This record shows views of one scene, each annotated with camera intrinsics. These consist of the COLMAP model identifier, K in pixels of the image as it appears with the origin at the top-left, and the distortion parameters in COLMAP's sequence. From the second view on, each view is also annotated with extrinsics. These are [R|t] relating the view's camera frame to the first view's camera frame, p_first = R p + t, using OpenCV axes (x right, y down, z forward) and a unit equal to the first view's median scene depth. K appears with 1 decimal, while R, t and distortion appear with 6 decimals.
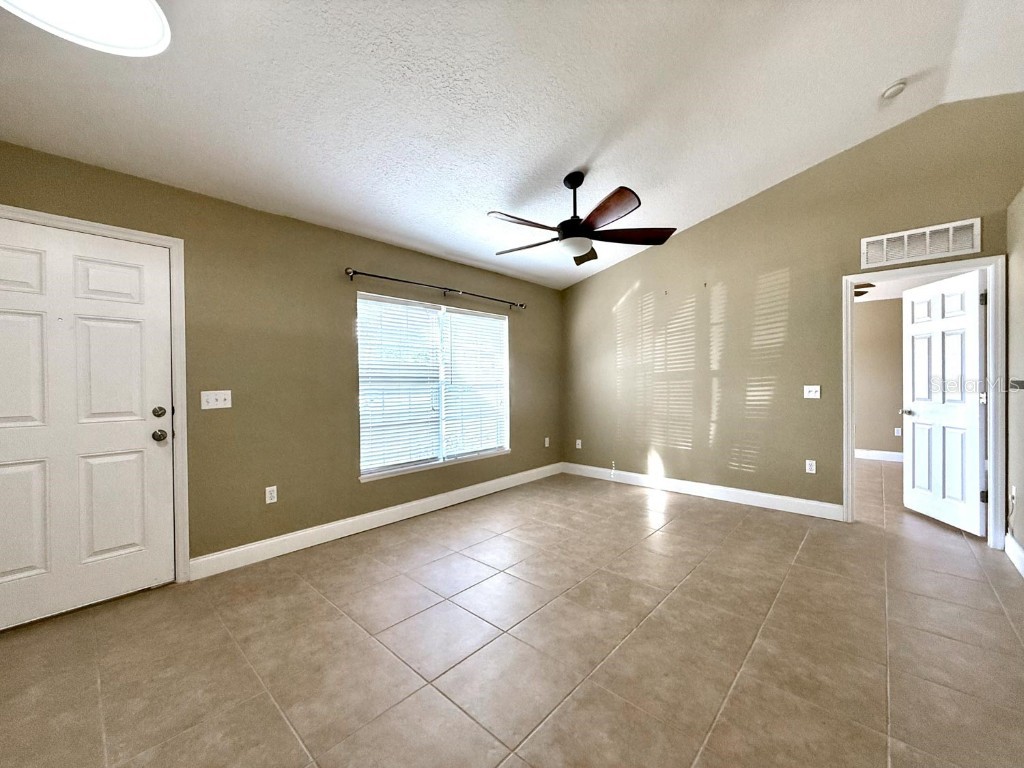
lens RADIAL K [[412.6, 0, 505.6], [0, 412.6, 383.7], [0, 0, 1]] dist [0.000270, -0.000101]
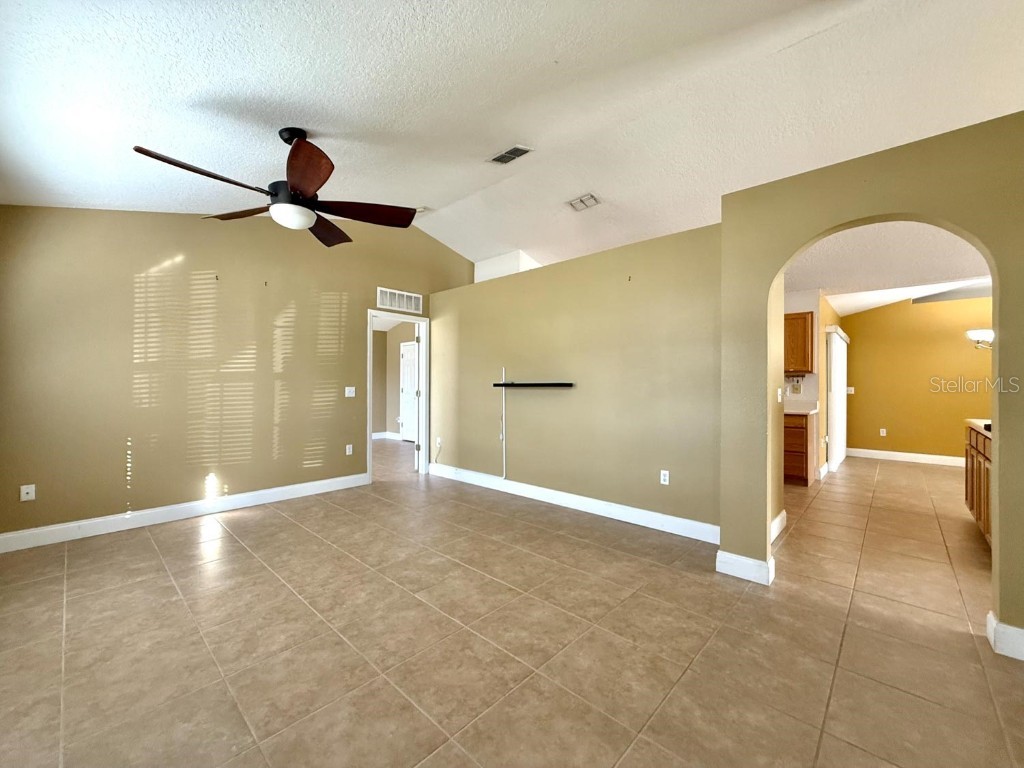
lens RADIAL K [[417.4, 0, 513.2], [0, 417.4, 382.2], [0, 0, 1]] dist [-0.000687, -0.000317]
pose [[-0.009736, 0.012736, 0.999871, -0.621268], [0.003531, 0.999913, -0.012702, 0.008403], [-0.999946, 0.003407, -0.009780, 0.534884]]
